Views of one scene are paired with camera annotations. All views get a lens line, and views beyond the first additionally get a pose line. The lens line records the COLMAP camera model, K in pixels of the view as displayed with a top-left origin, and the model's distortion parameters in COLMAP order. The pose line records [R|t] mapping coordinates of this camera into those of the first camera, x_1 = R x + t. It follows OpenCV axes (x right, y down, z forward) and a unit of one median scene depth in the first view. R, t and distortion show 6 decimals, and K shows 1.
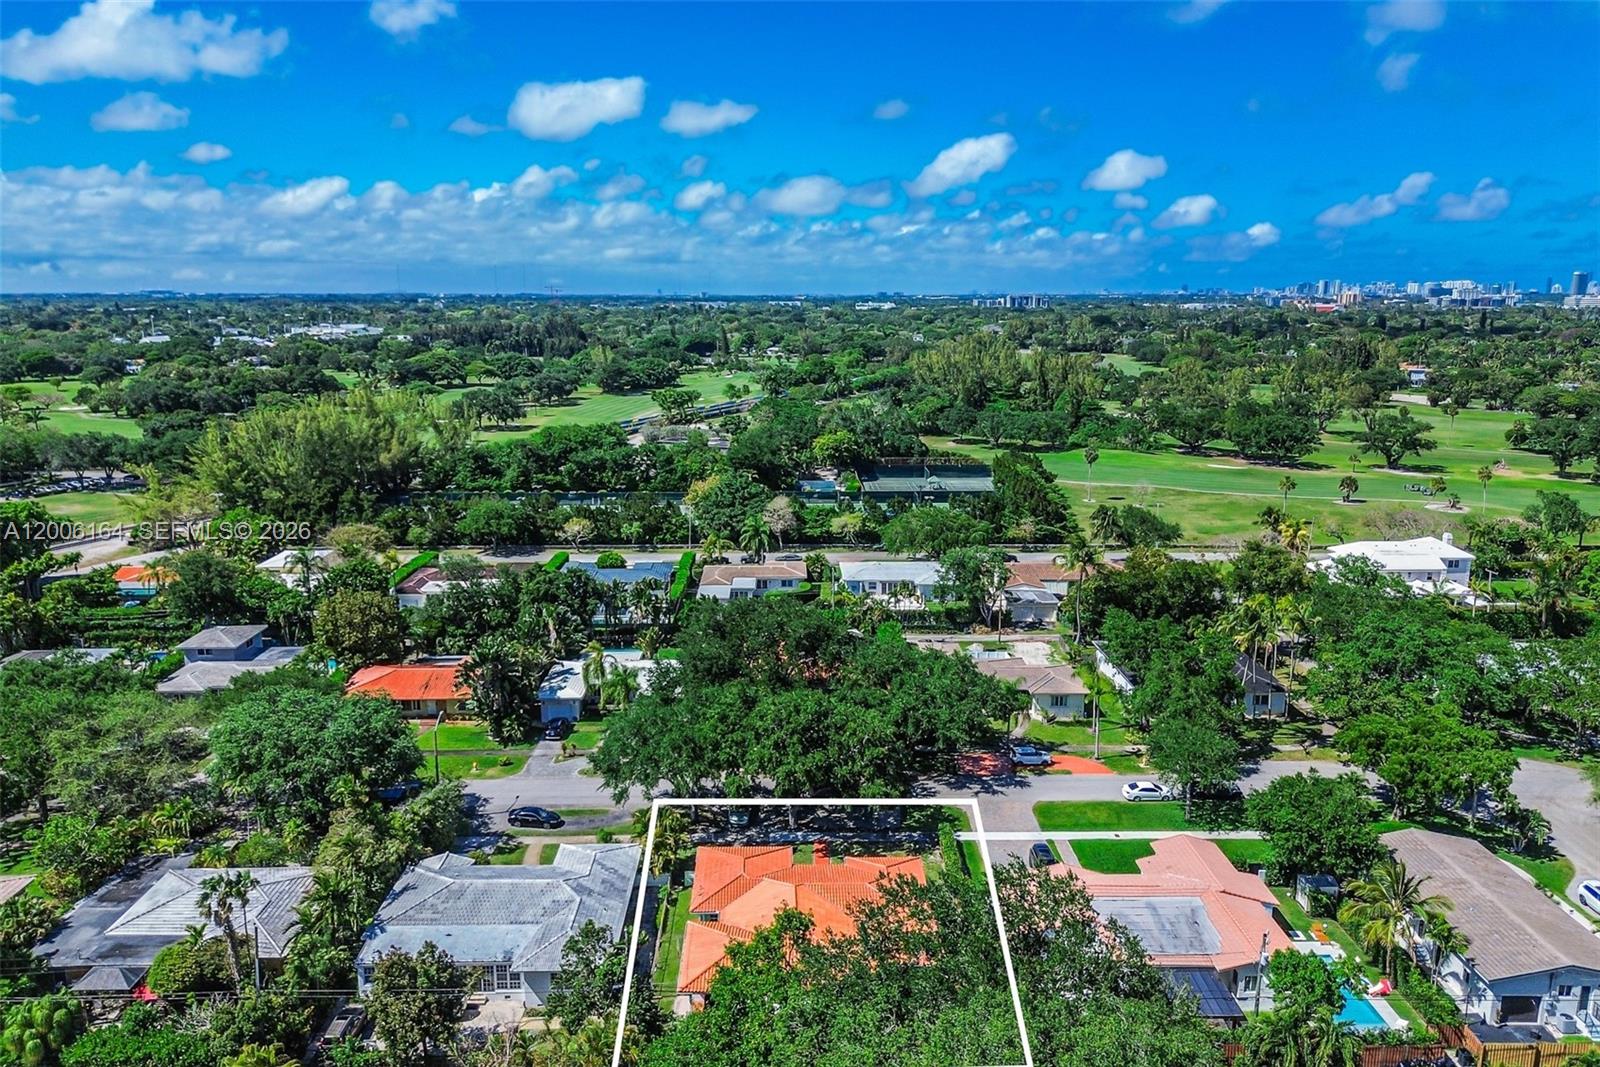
lens RADIAL K [[1109.1, 0, 794.9], [0, 1109.1, 559.4], [0, 0, 1]] dist [0.042895, -0.048863]
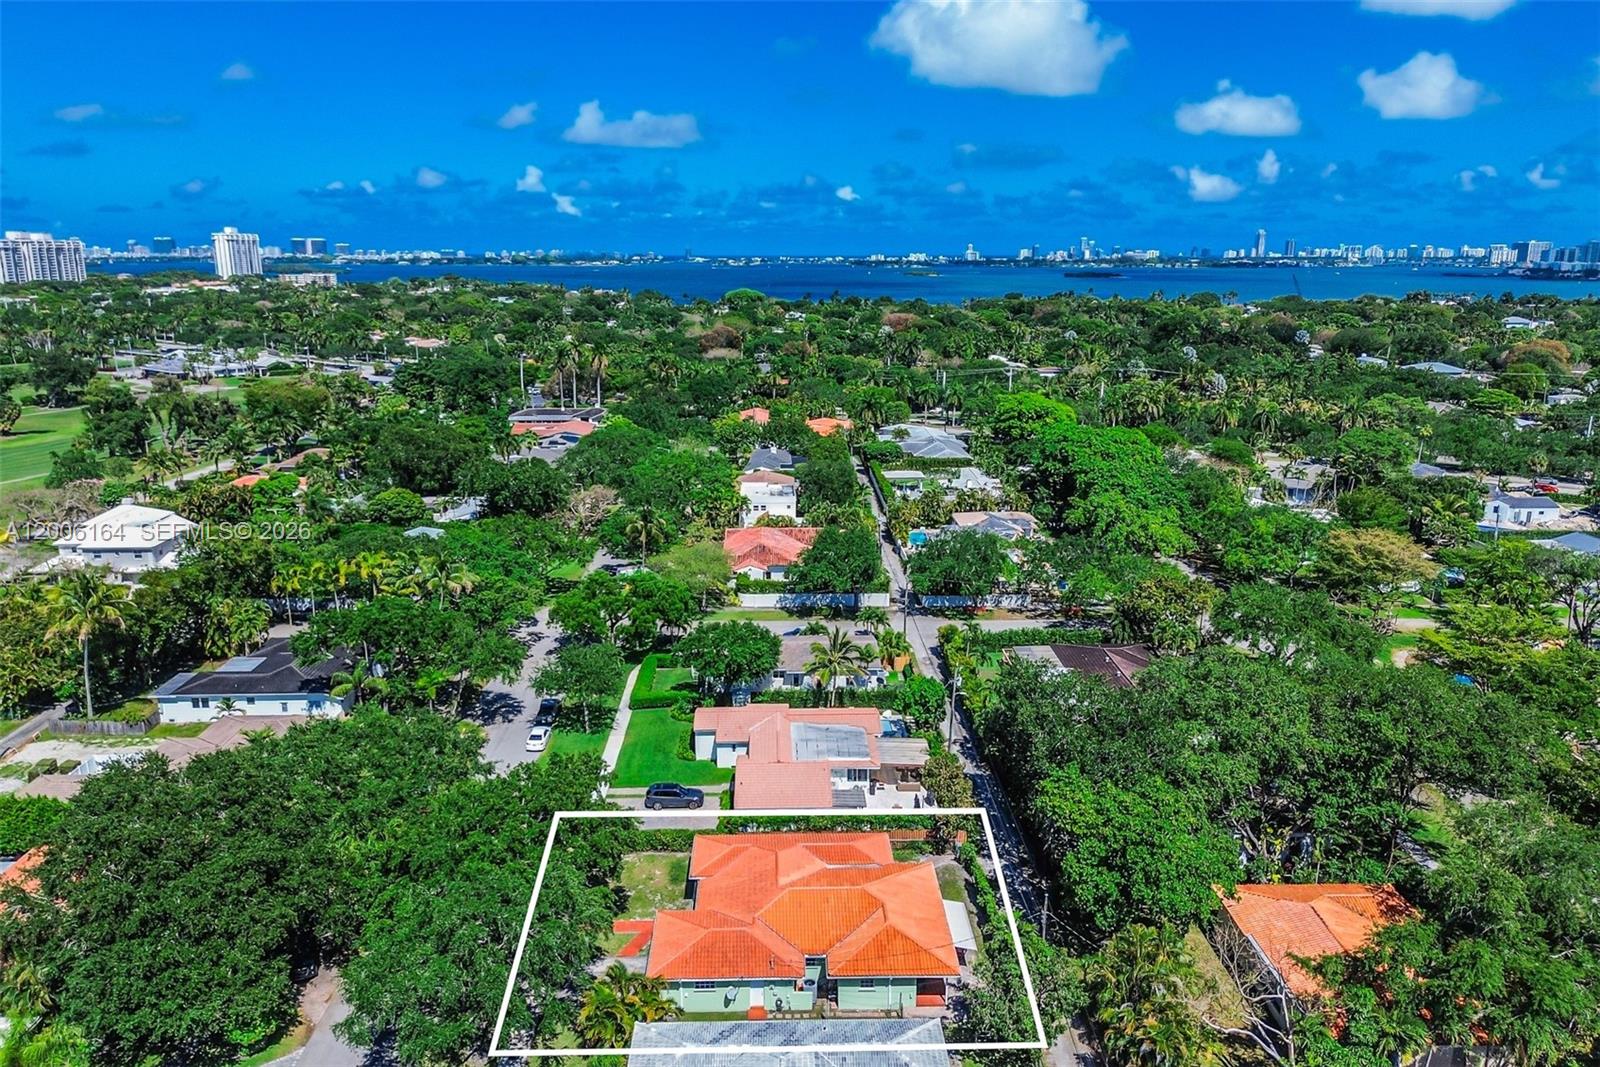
lens RADIAL K [[1109.1, 0, 794.9], [0, 1109.1, 559.4], [0, 0, 1]] dist [0.042895, -0.048863]
pose [[-0.025957, -0.260390, 0.965155, -0.174386], [0.226976, 0.938729, 0.259364, -0.043546], [-0.973554, 0.225800, 0.034736, 0.187192]]
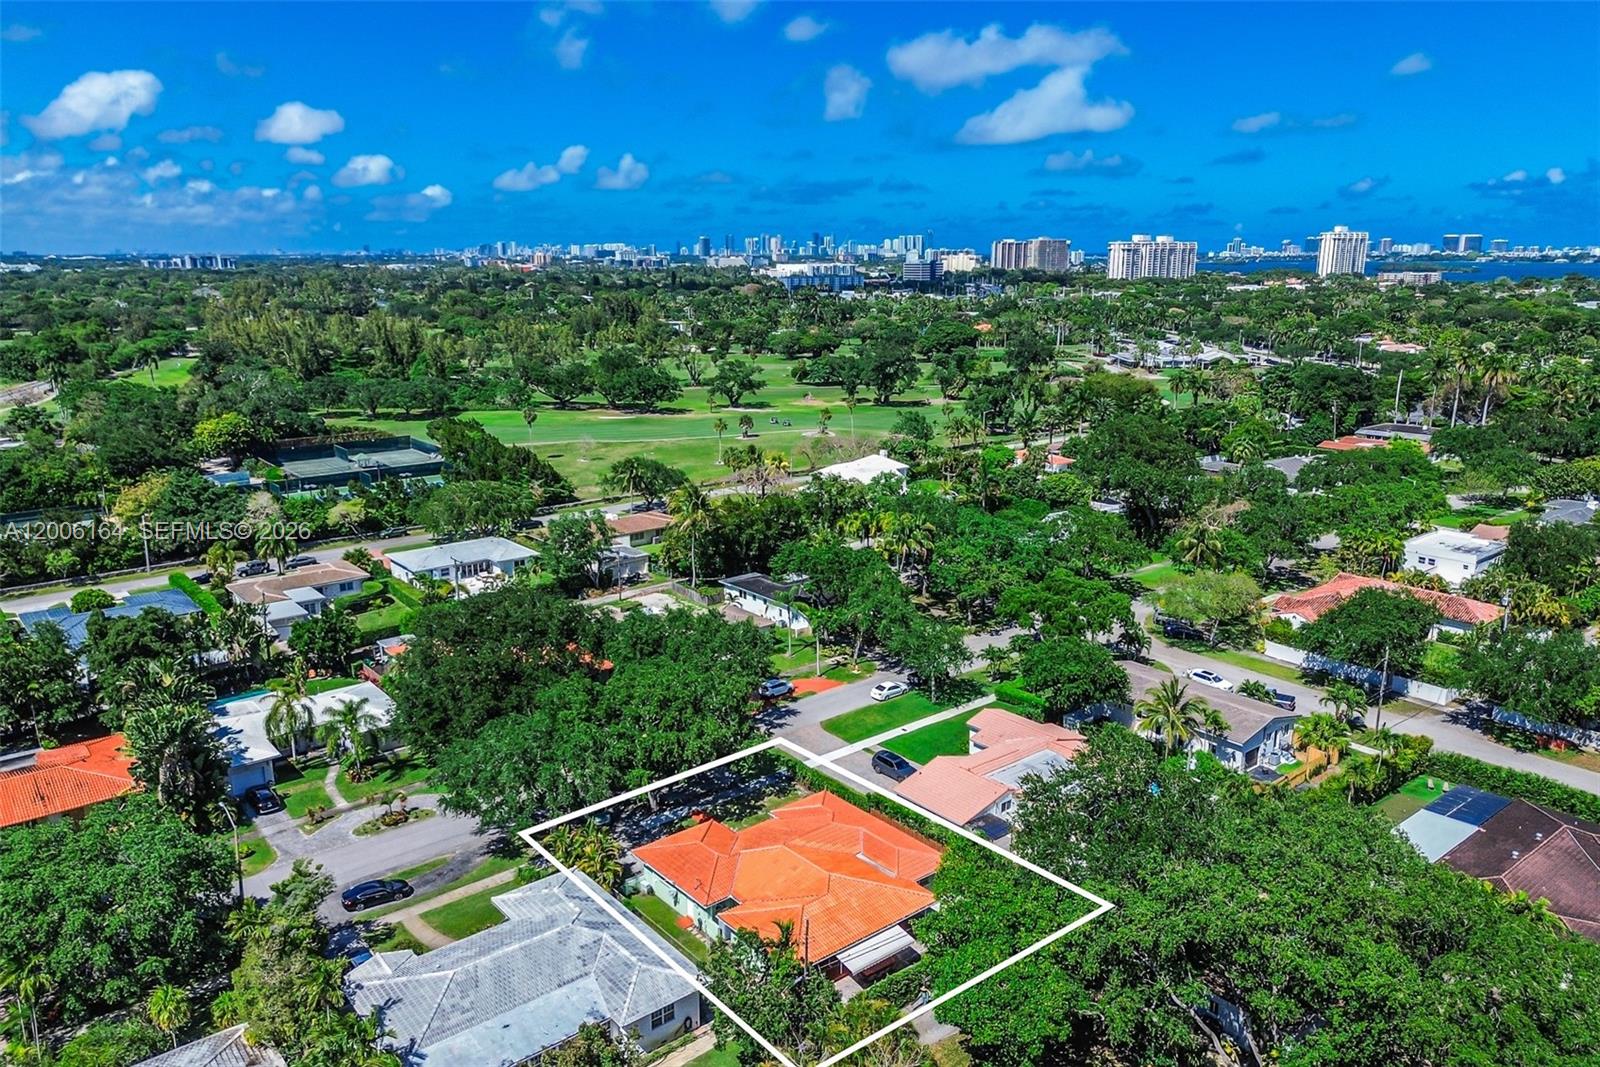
lens RADIAL K [[1120.5, 0, 781.9], [0, 1120.5, 537.2], [0, 0, 1]] dist [0.036770, -0.051460]
pose [[0.782108, -0.152661, 0.604154, -0.120809], [0.145061, 0.987495, 0.061737, -0.009619], [-0.606023, 0.039355, 0.794473, 0.037255]]
